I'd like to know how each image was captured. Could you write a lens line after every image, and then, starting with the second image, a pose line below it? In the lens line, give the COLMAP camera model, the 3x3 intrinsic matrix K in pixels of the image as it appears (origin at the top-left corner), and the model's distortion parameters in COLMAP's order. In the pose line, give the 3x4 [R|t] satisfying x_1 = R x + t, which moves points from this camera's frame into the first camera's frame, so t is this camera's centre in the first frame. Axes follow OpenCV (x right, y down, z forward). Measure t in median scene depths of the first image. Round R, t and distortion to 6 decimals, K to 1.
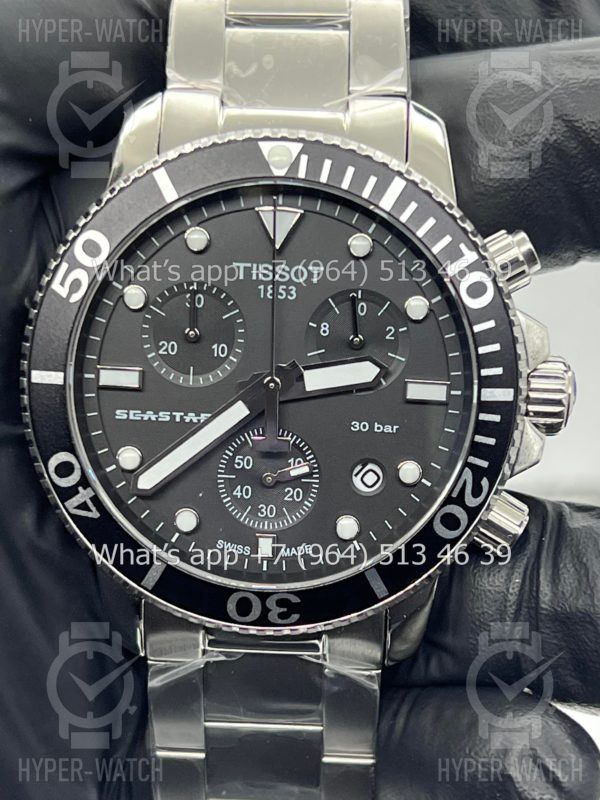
lens RADIAL K [[1842.2, 0, 297.2], [0, 1842.2, 457.4], [0, 0, 1]] dist [0.210914, 0.000000]
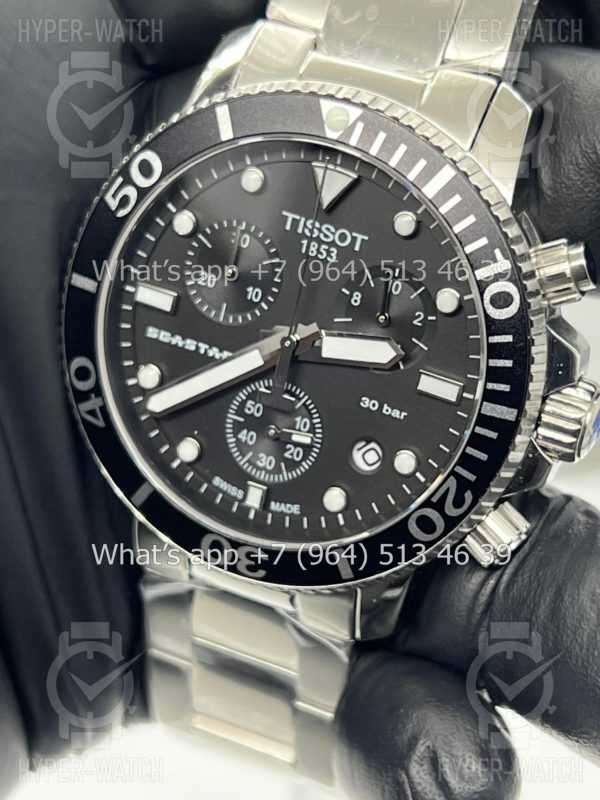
lens RADIAL K [[1842.2, 0, 302.1], [0, 1842.2, 401.5], [0, 0, 1]] dist [0.210914, 0.000000]
pose [[0.927999, 0.250773, -0.275556, 0.270516], [-0.219452, 0.965573, 0.139678, -0.147046], [0.301097, -0.069149, 0.951083, 0.061737]]
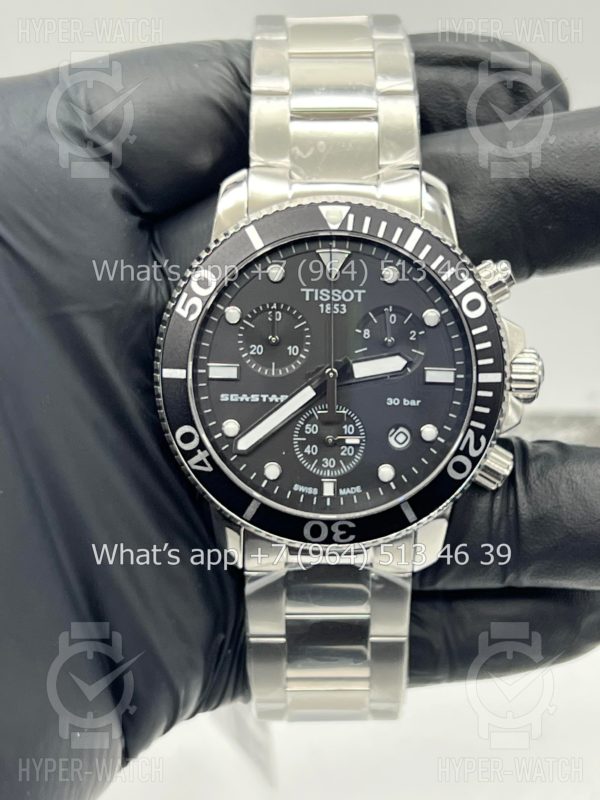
lens RADIAL K [[1842.2, 0, 301.0], [0, 1842.2, 397.1], [0, 0, 1]] dist [0.210914, 0.000000]
pose [[0.999297, -0.026195, 0.026836, -0.075096], [0.026062, 0.999646, 0.005303, -0.029728], [-0.026966, -0.004600, 0.999626, -0.416825]]
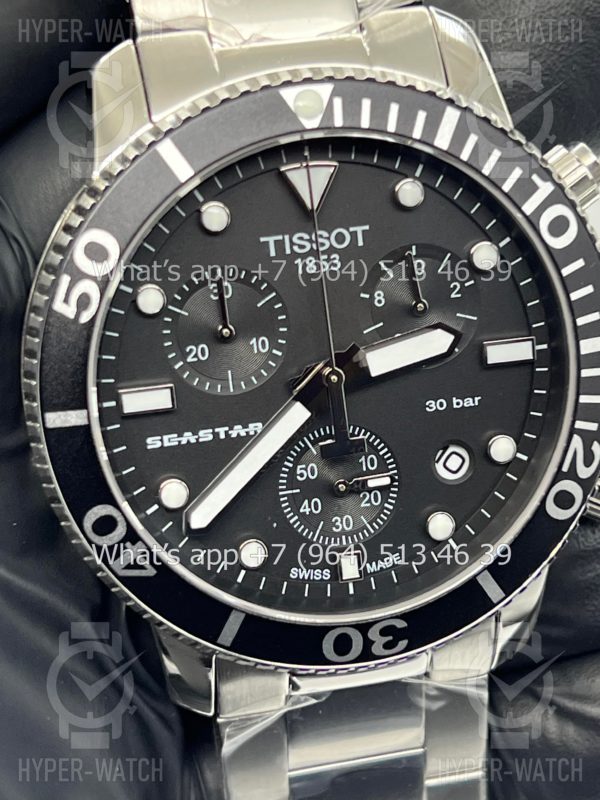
lens RADIAL K [[1894.0, 0, 296.1], [0, 1894.0, 401.8], [0, 0, 1]] dist [0.232604, 0.000000]
pose [[0.965888, -0.178296, 0.187805, -0.190133], [0.161378, 0.981614, 0.101938, -0.117201], [-0.202527, -0.068153, 0.976902, 0.170709]]
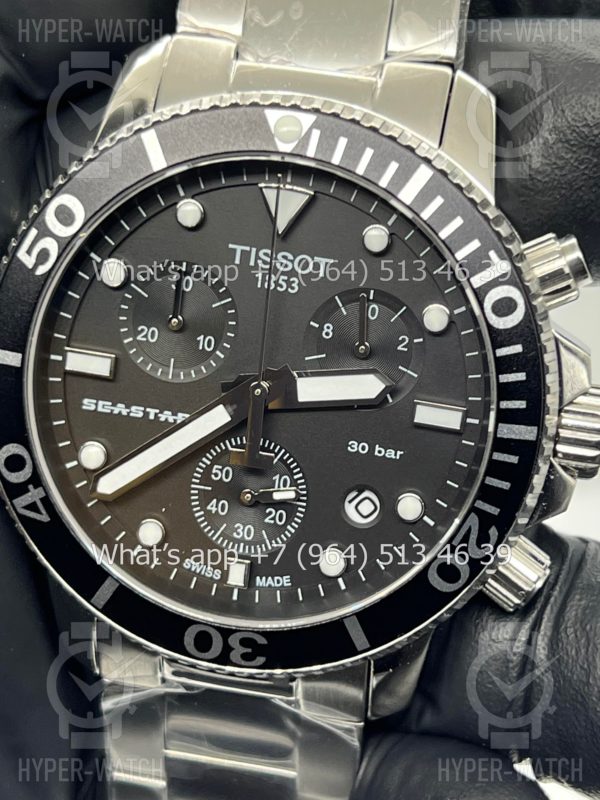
lens RADIAL K [[1842.2, 0, 299.1], [0, 1842.2, 402.5], [0, 0, 1]] dist [0.210914, 0.000000]
pose [[0.988357, 0.102935, -0.112049, 0.101207], [-0.096297, 0.993348, 0.063136, -0.089488], [0.117803, -0.051611, 0.991695, 0.147800]]
